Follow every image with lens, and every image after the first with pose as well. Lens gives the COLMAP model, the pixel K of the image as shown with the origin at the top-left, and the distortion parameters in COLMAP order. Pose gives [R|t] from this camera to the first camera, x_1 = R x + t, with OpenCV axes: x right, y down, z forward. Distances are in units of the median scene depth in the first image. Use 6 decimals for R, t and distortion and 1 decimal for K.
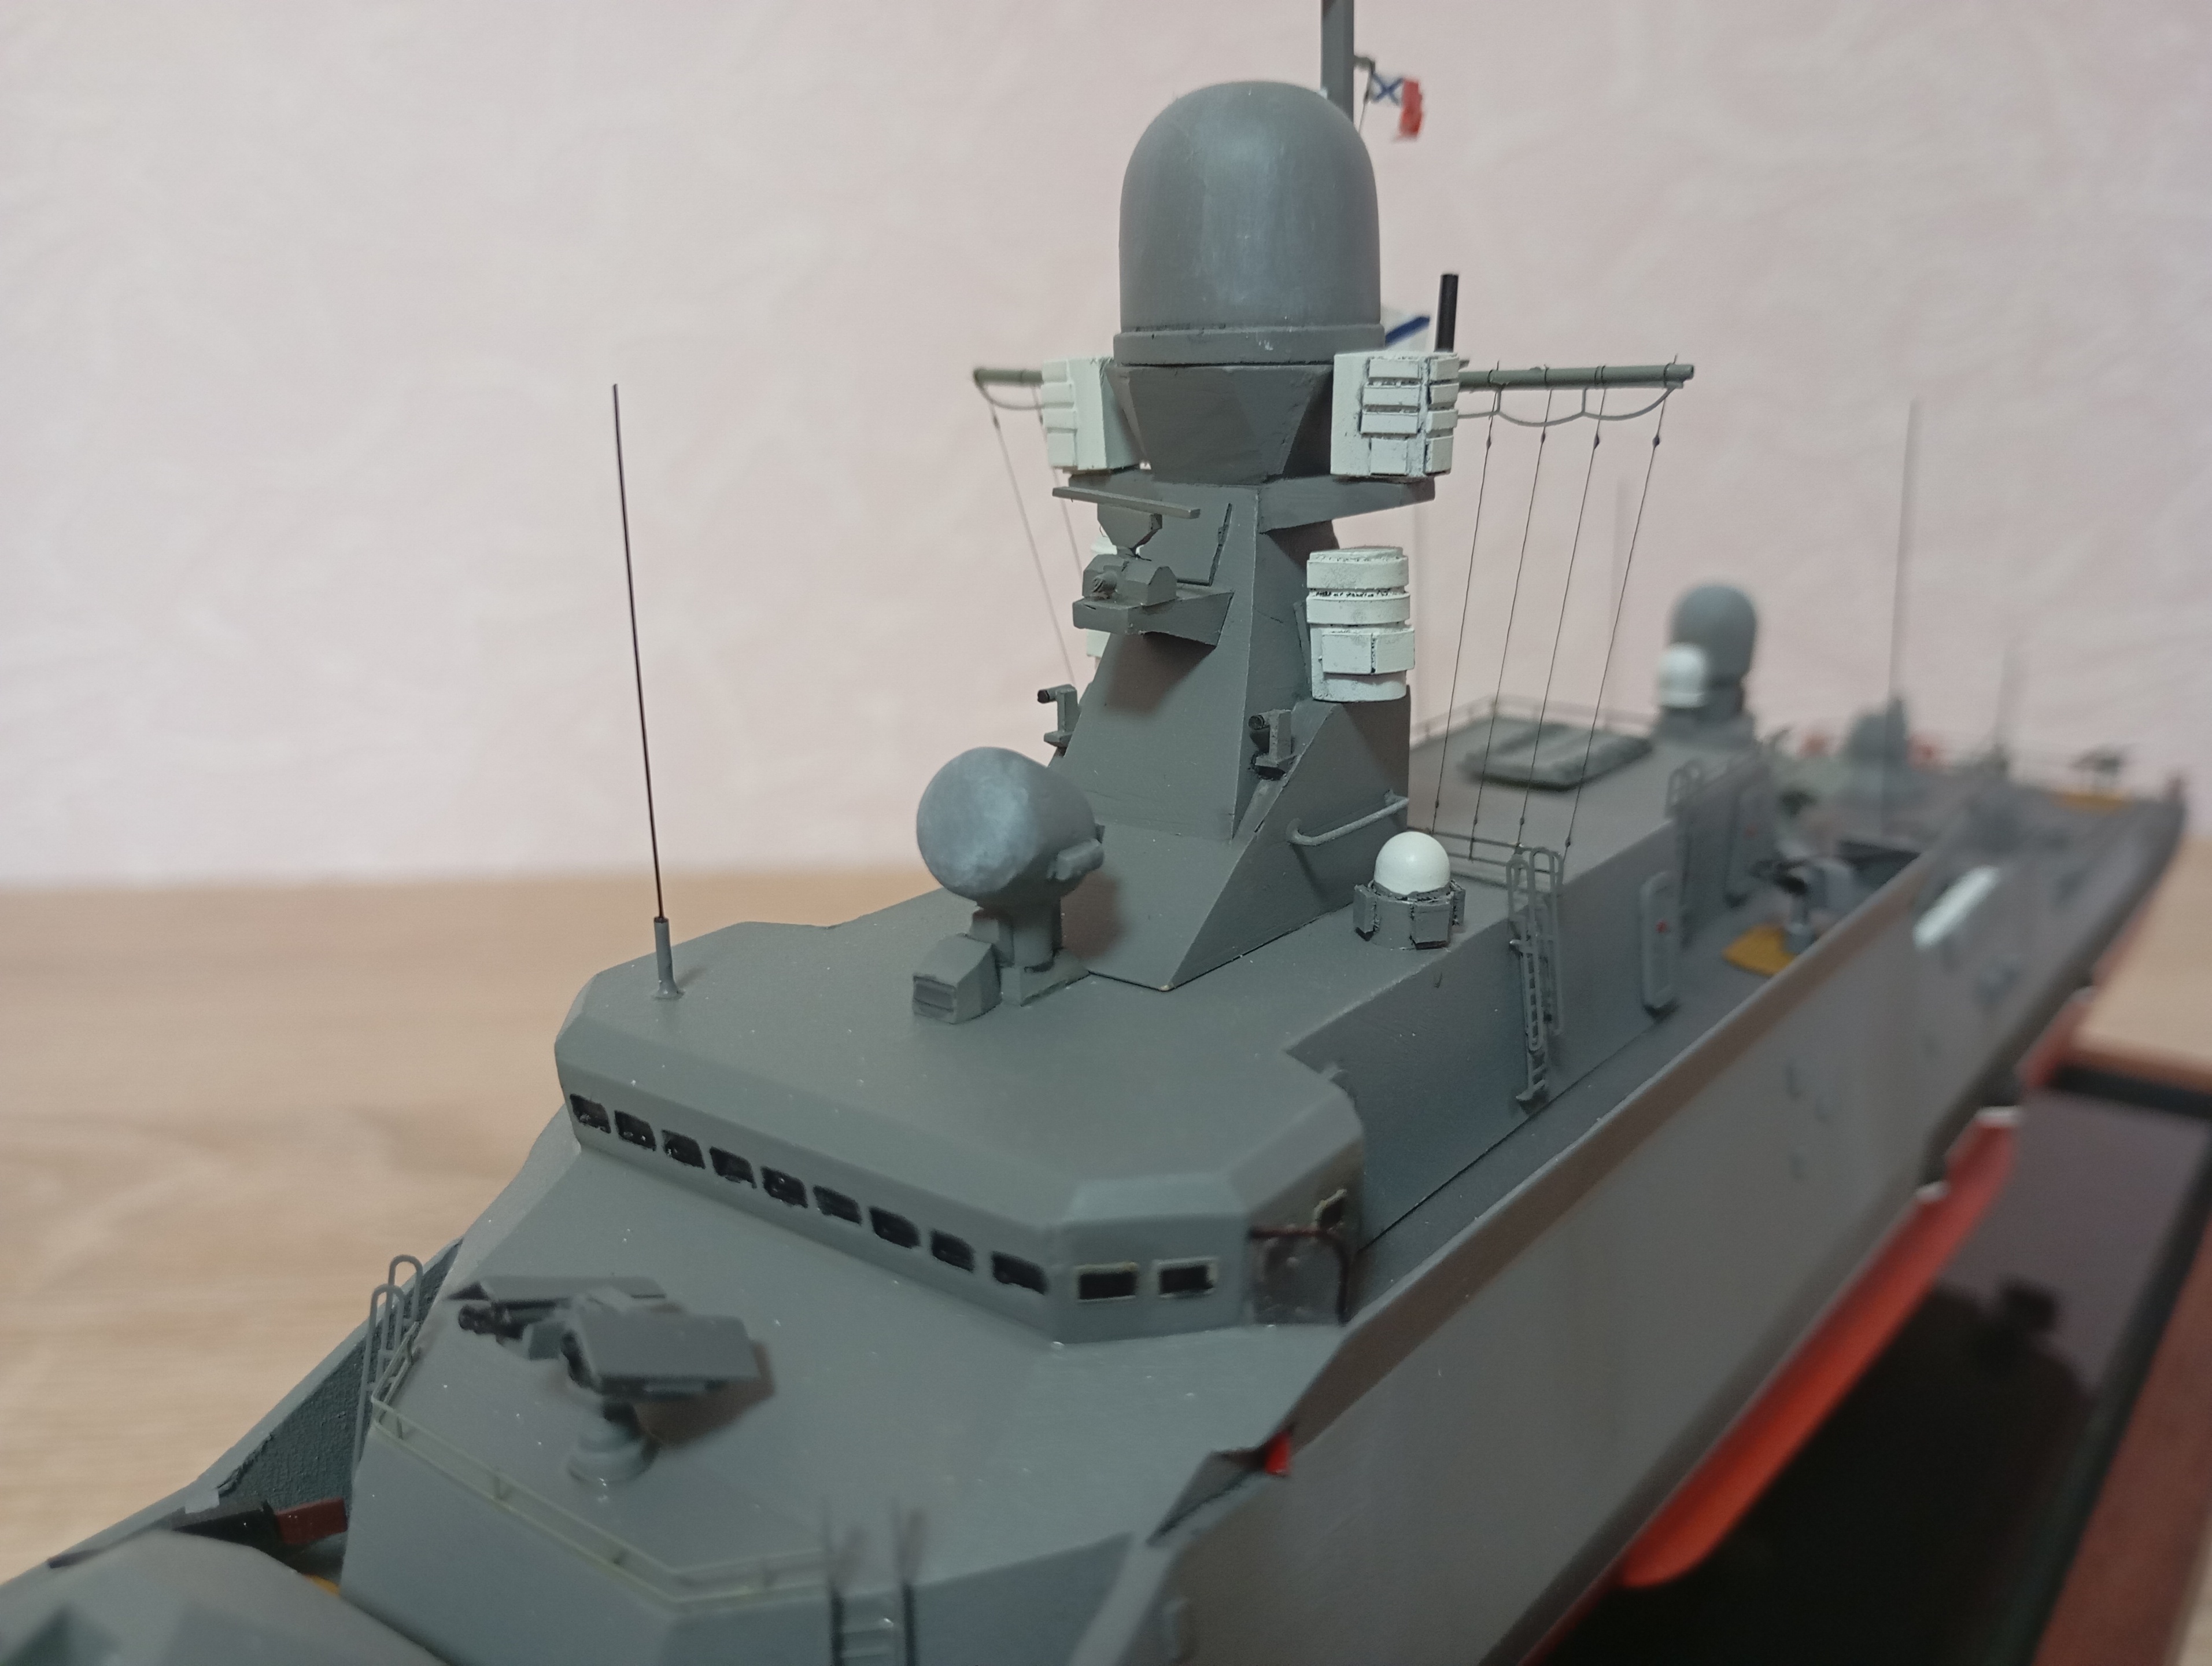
lens RADIAL K [[1960.2, 0, 1106.0], [0, 1960.2, 833.0], [0, 0, 1]] dist [0.013932, -0.102903]
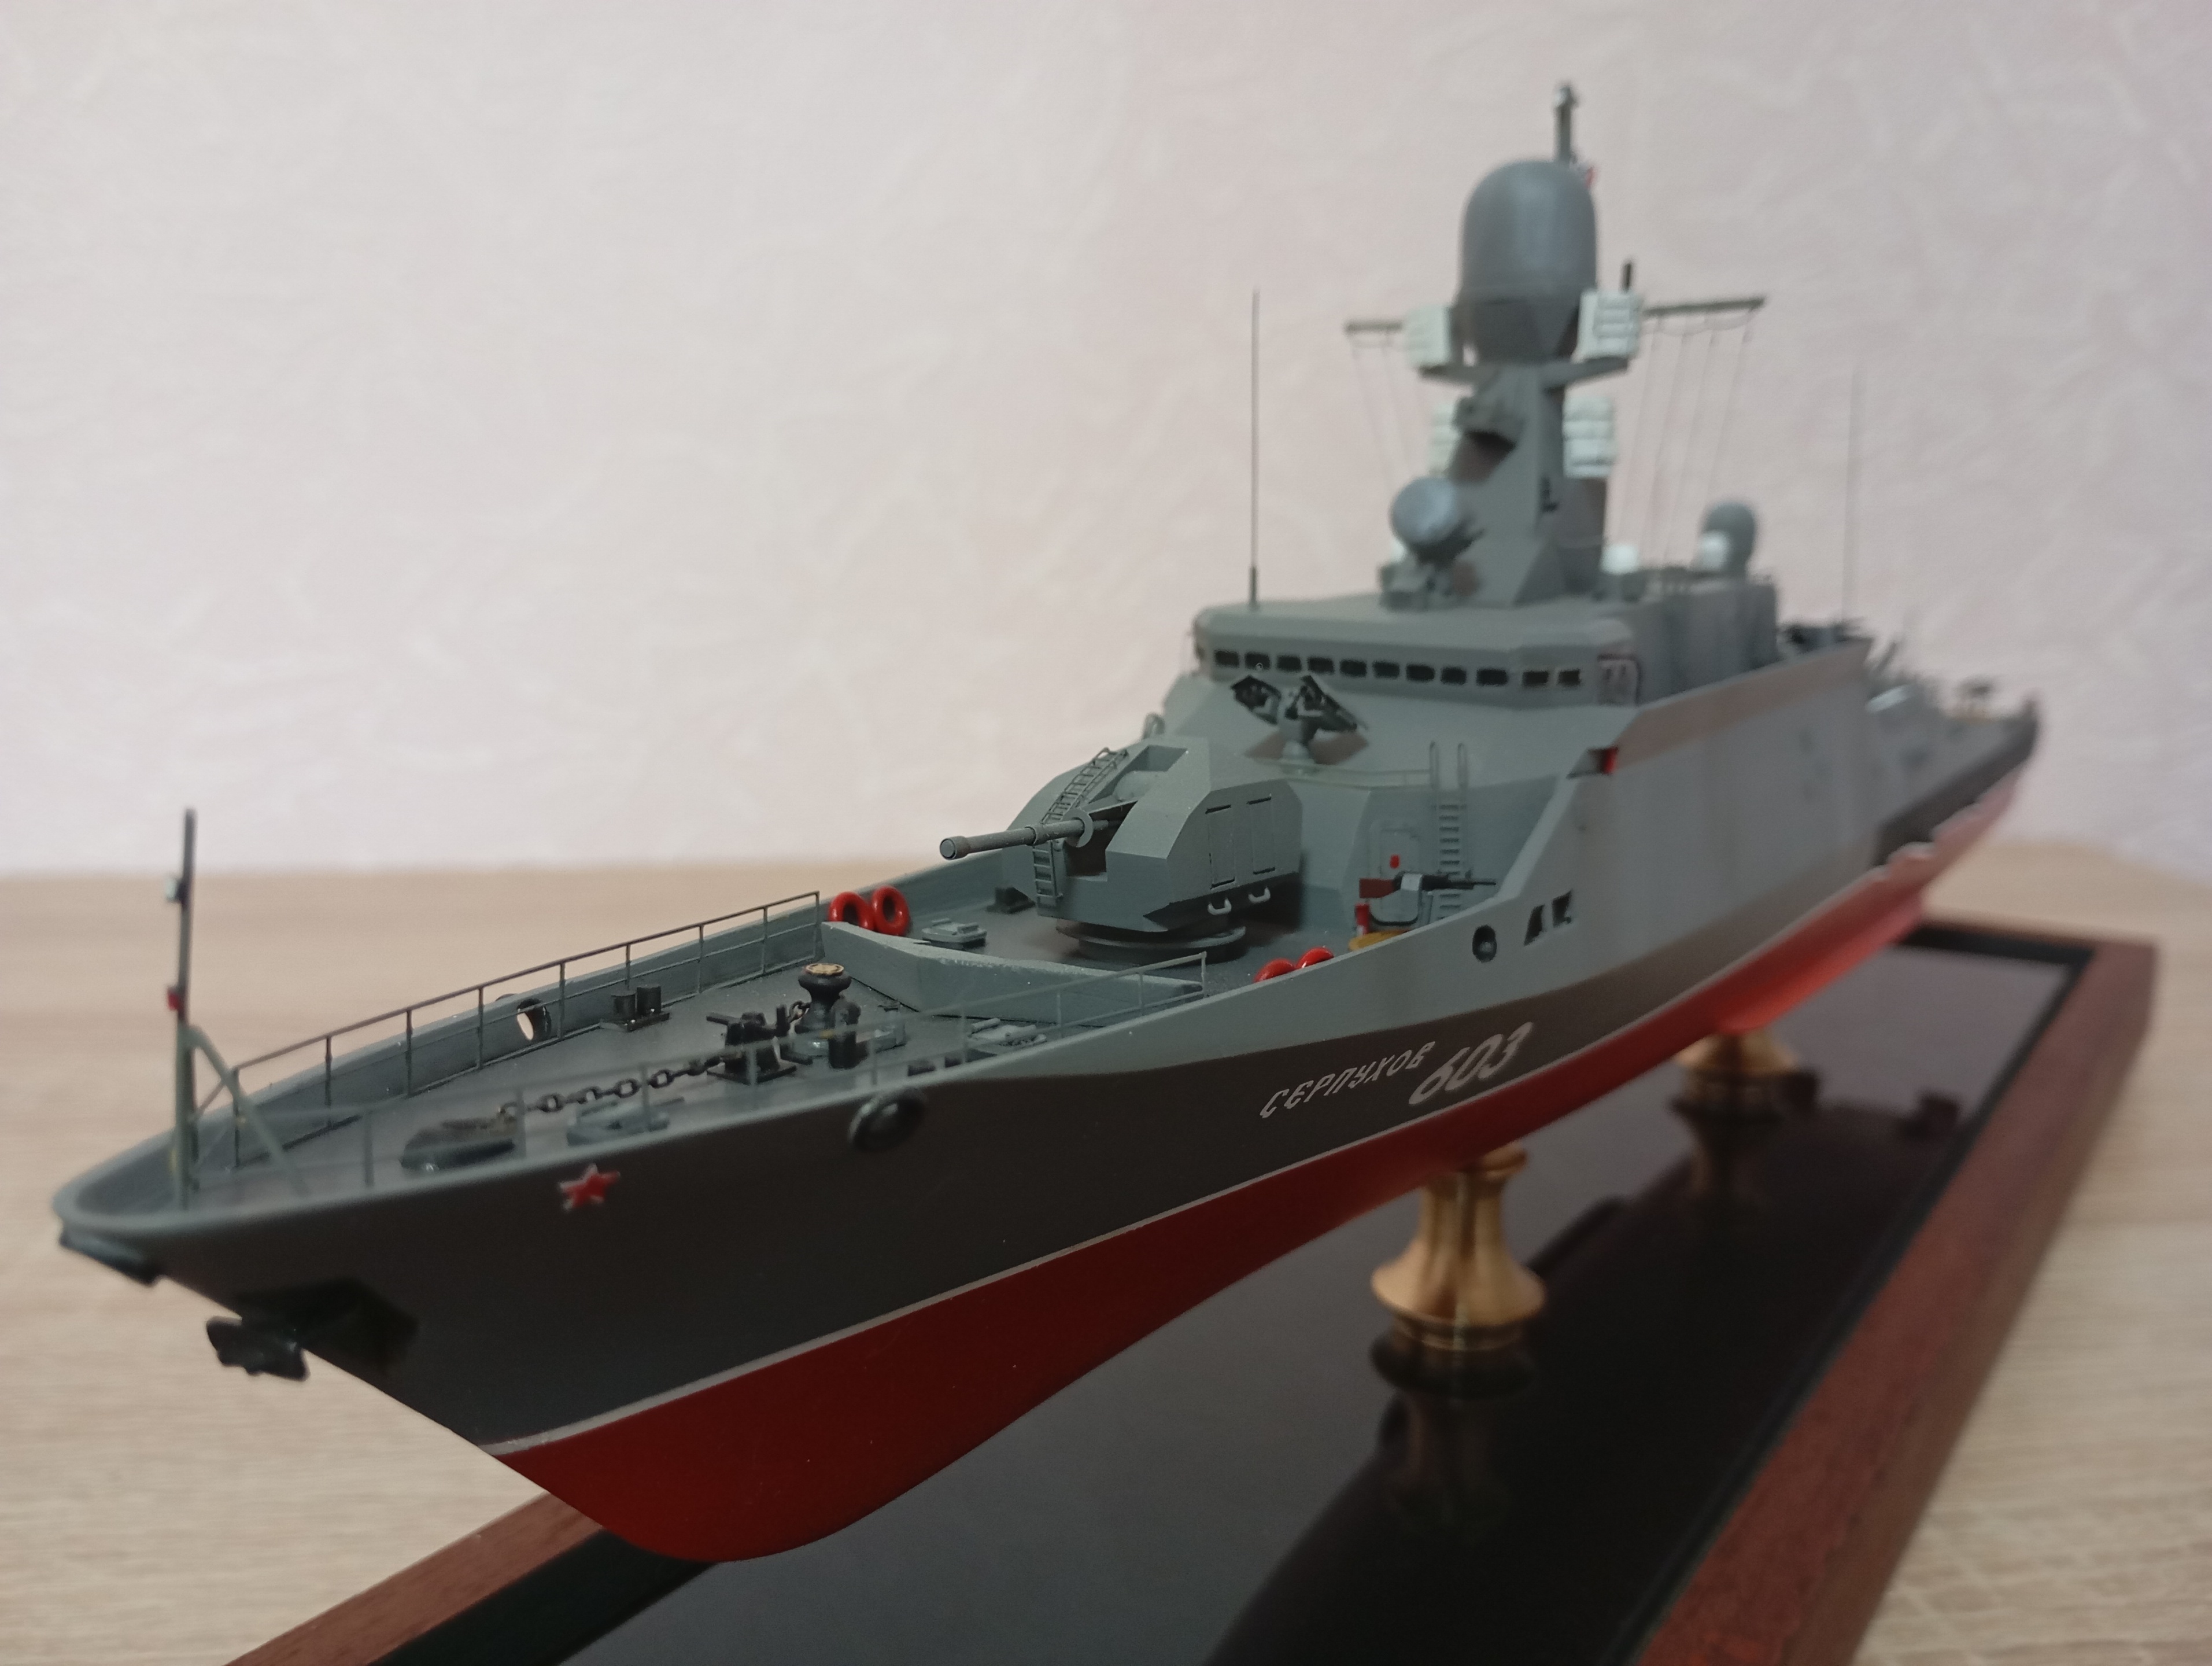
lens RADIAL K [[1948.0, 0, 1106.0], [0, 1948.0, 833.0], [0, 0, 1]] dist [0.049005, -0.121860]
pose [[0.998669, 0.000573, 0.051576, -0.457976], [0.003639, 0.996664, -0.081534, 0.448967], [-0.051450, 0.081614, 0.995335, -0.874348]]
